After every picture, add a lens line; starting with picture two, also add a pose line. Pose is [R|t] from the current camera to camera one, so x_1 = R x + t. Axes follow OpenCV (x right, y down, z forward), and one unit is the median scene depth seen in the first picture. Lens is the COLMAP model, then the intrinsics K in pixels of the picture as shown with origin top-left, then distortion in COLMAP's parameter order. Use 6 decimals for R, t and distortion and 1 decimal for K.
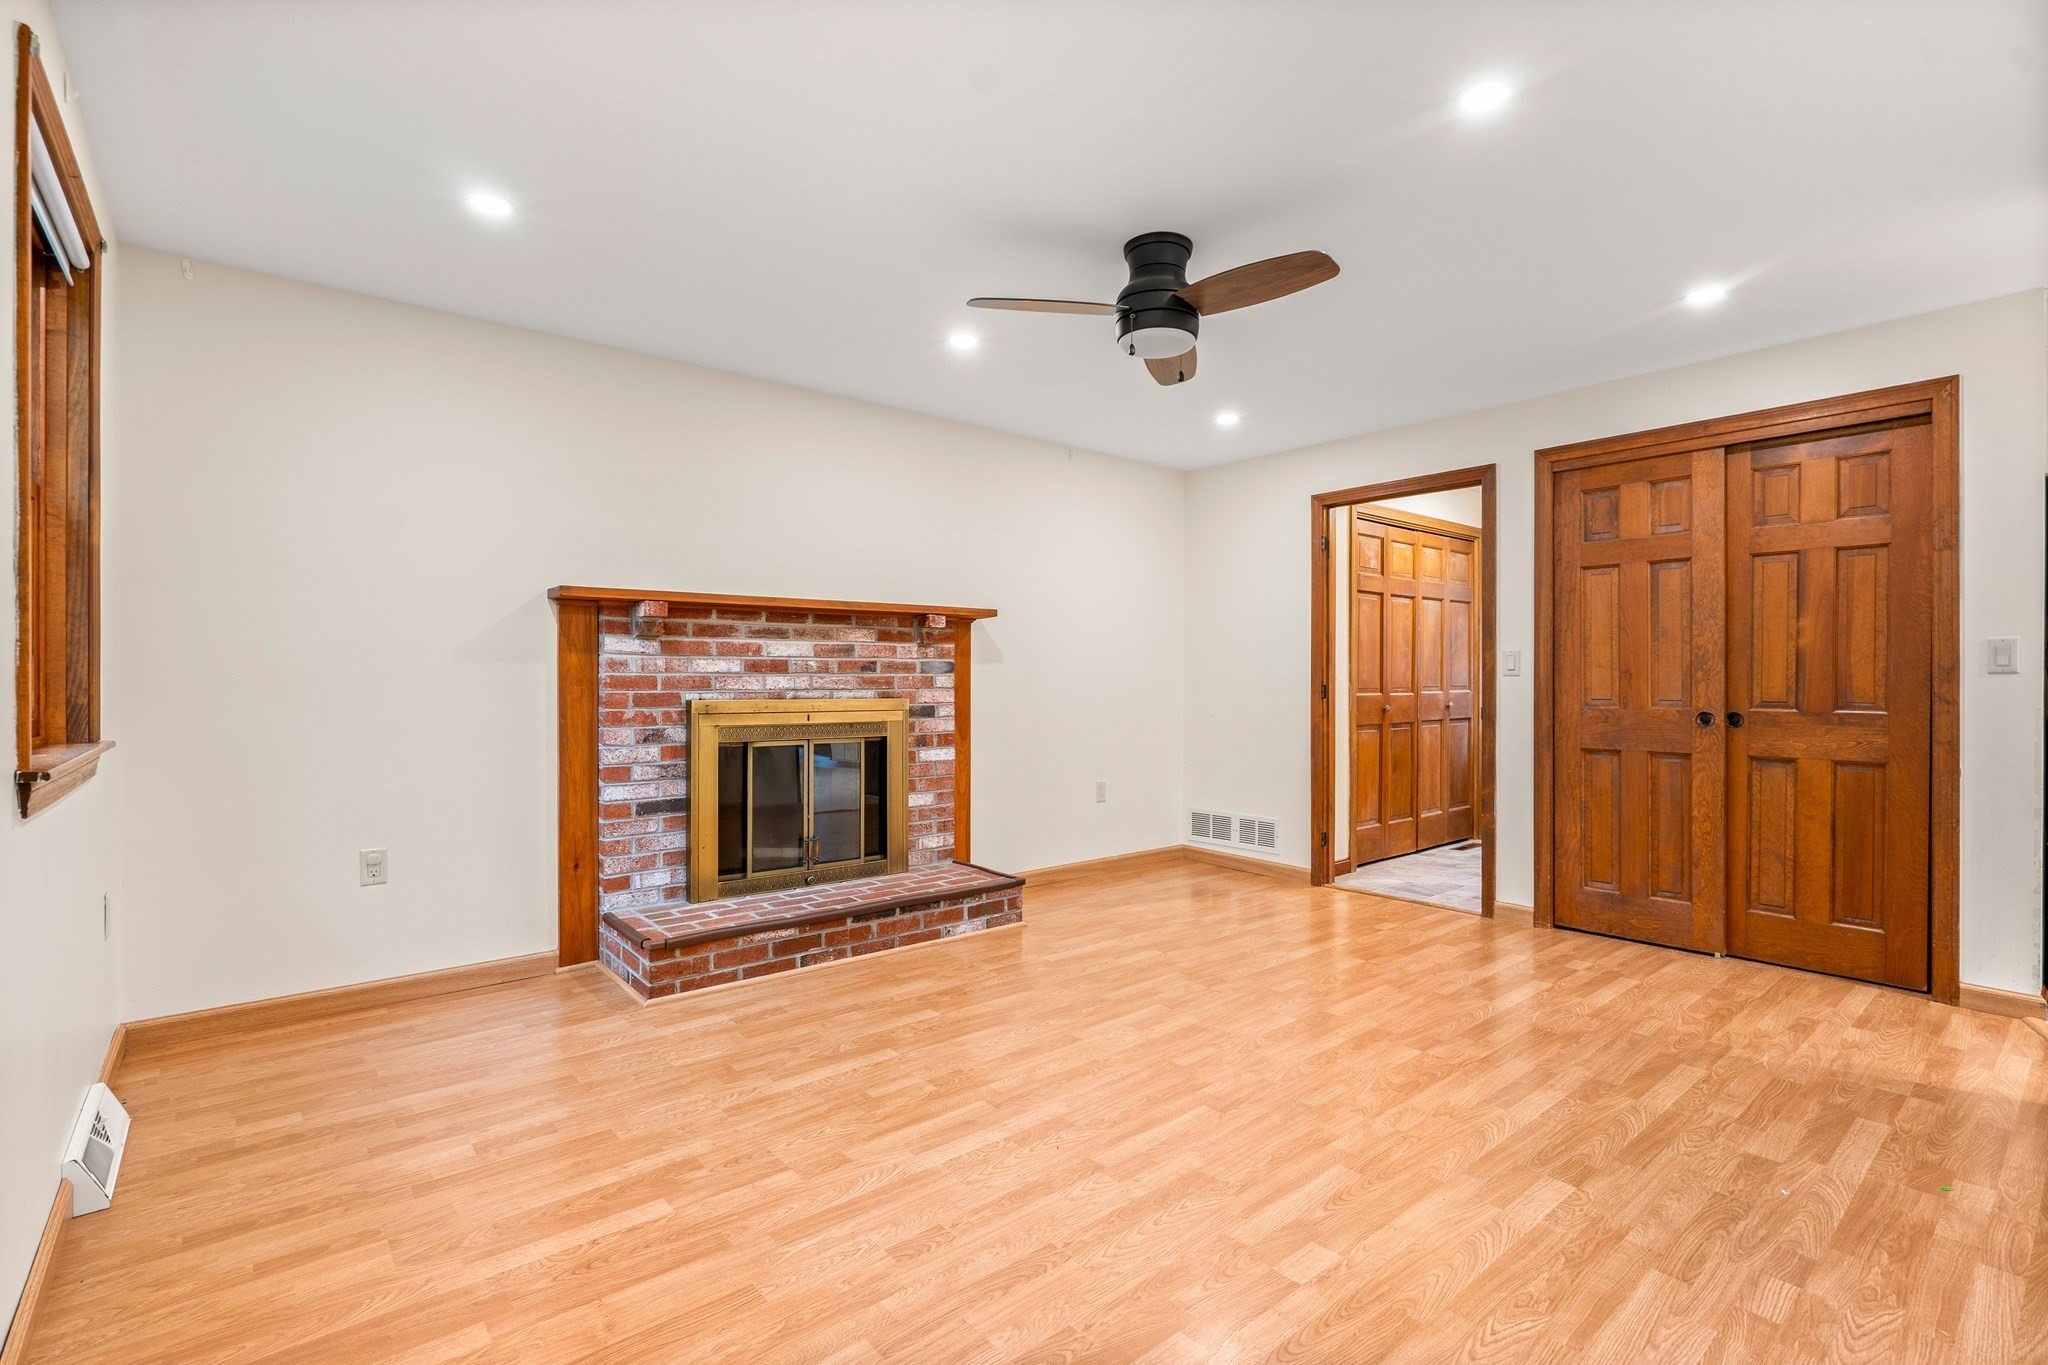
lens RADIAL K [[940.5, 0, 1009.5], [0, 940.5, 694.7], [0, 0, 1]] dist [-0.005615, 0.003777]
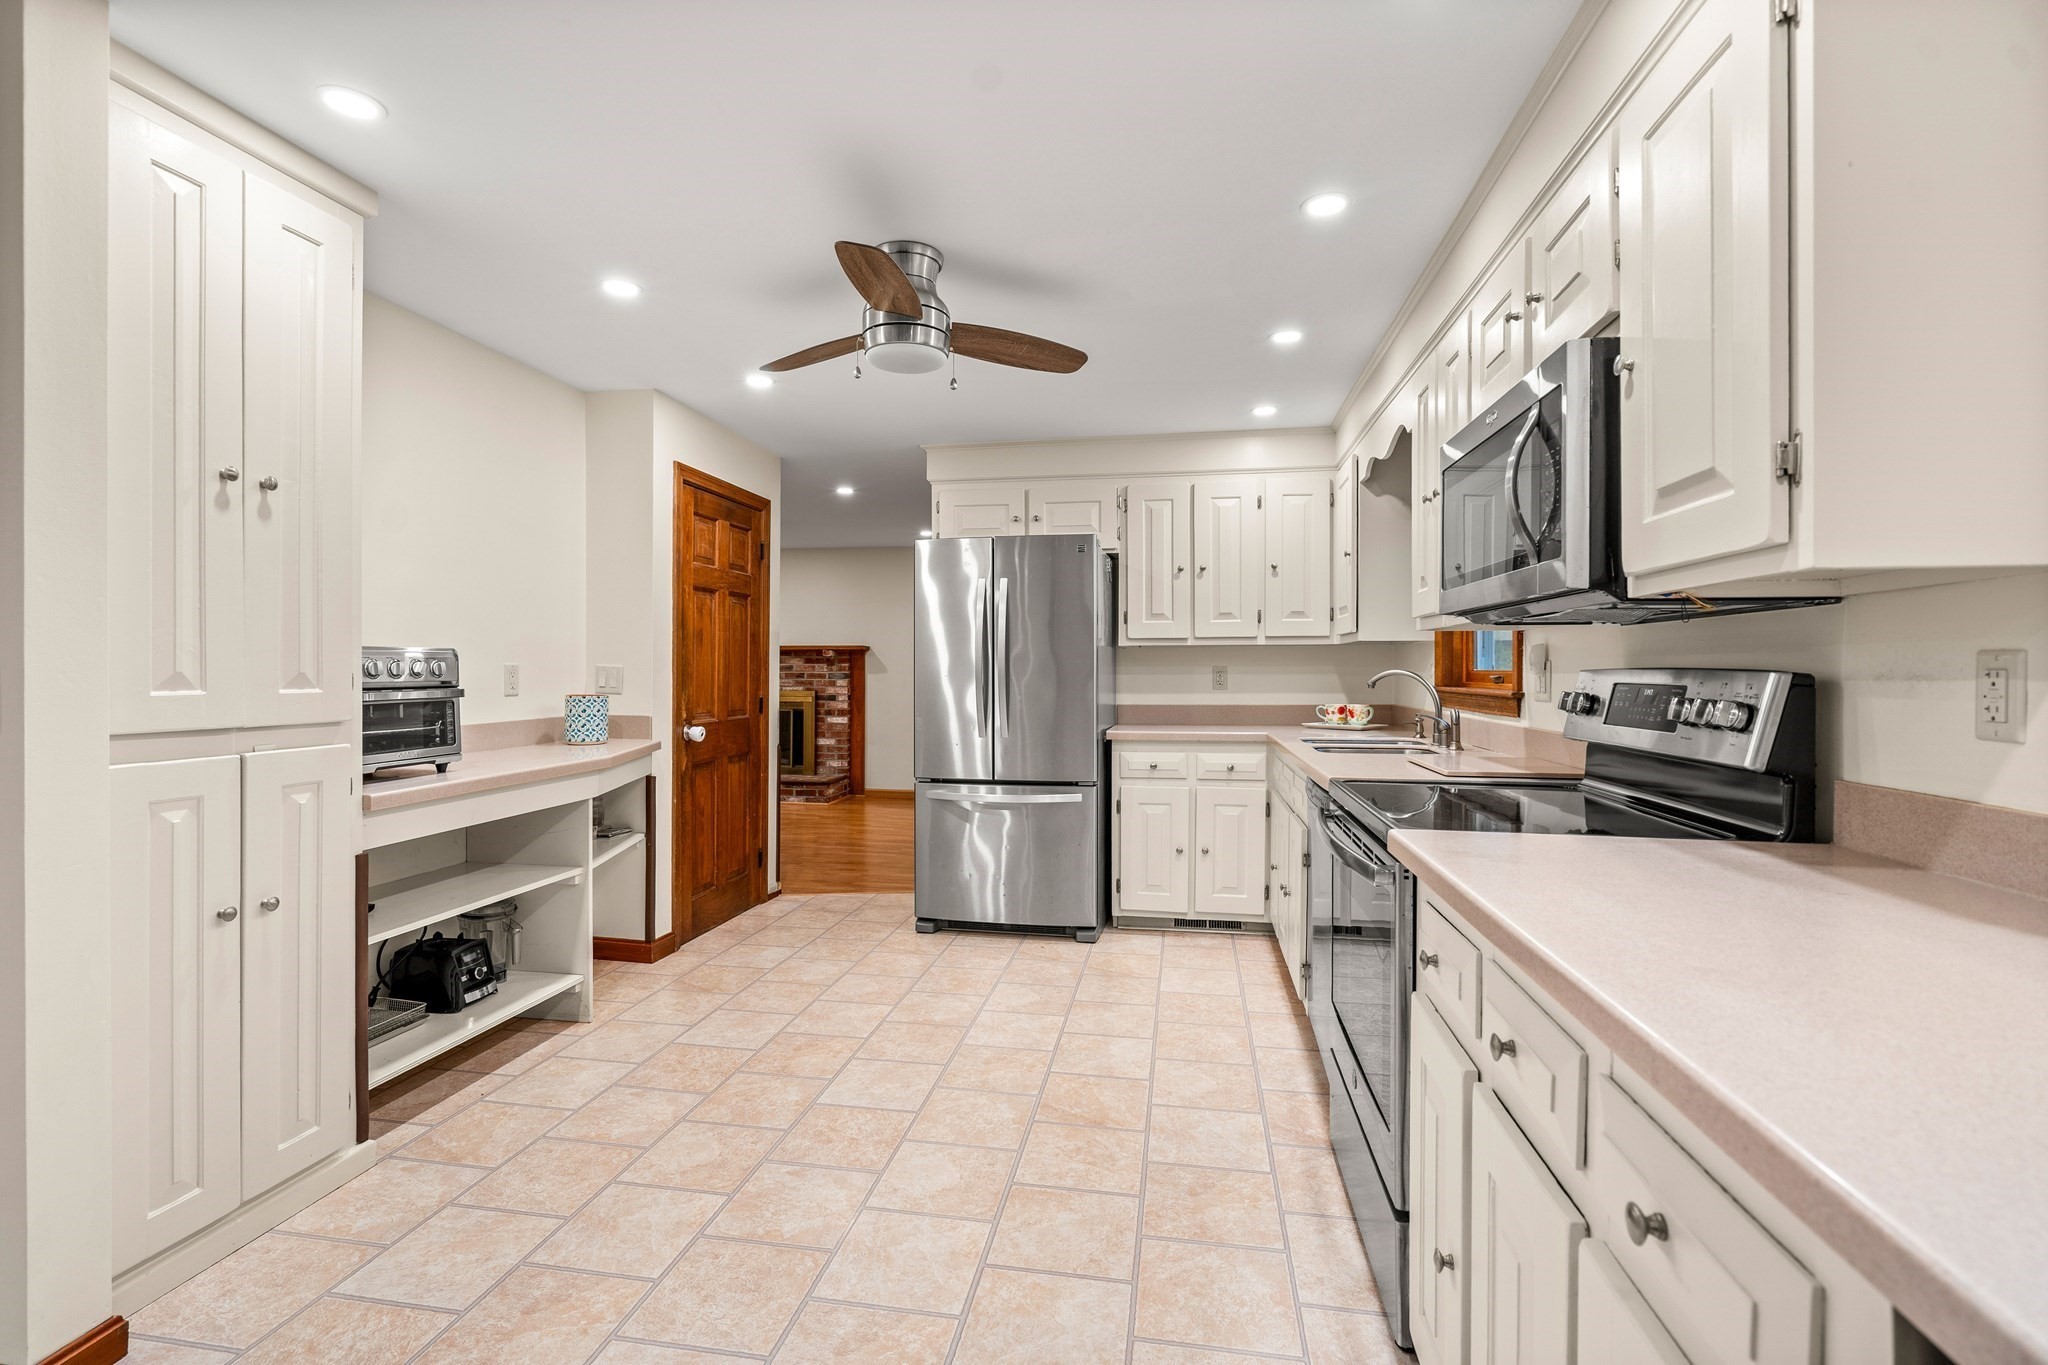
lens RADIAL K [[940.5, 0, 1020.2], [0, 940.5, 667.9], [0, 0, 1]] dist [-0.005615, 0.003777]
pose [[0.651191, -0.006213, -0.758888, 1.978773], [-0.014132, 0.999694, -0.020311, -0.012946], [0.758782, 0.023951, 0.650904, 0.003801]]
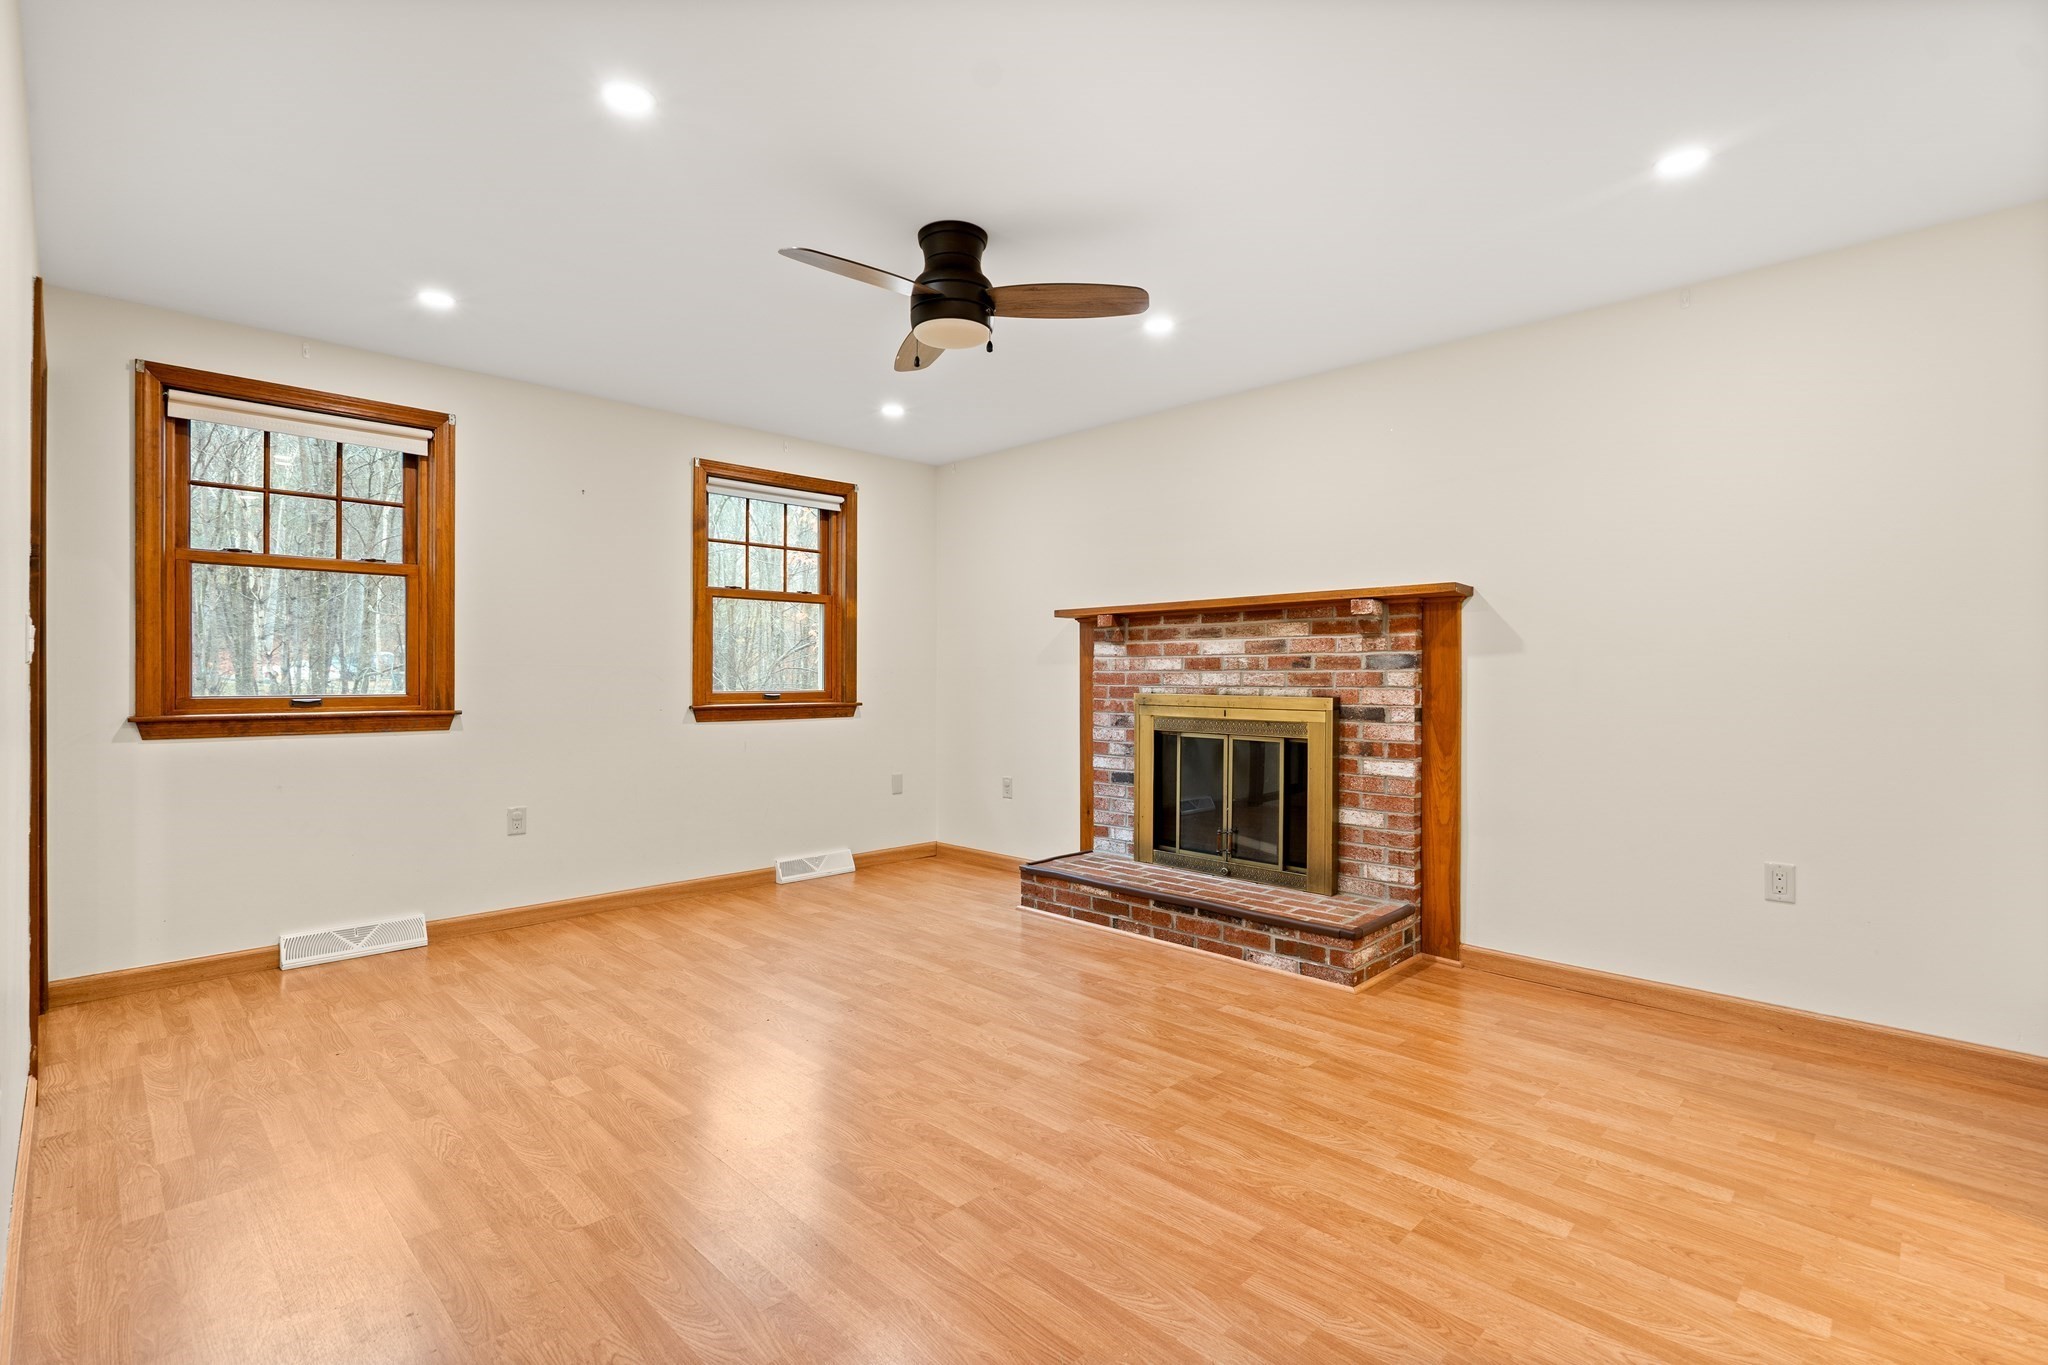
lens RADIAL K [[940.5, 0, 1018.7], [0, 940.5, 673.8], [0, 0, 1]] dist [-0.005615, 0.003777]
pose [[0.096158, -0.005138, -0.995353, 0.833820], [-0.020218, 0.999770, -0.007114, -0.007145], [0.995161, 0.020808, 0.096032, 0.710080]]
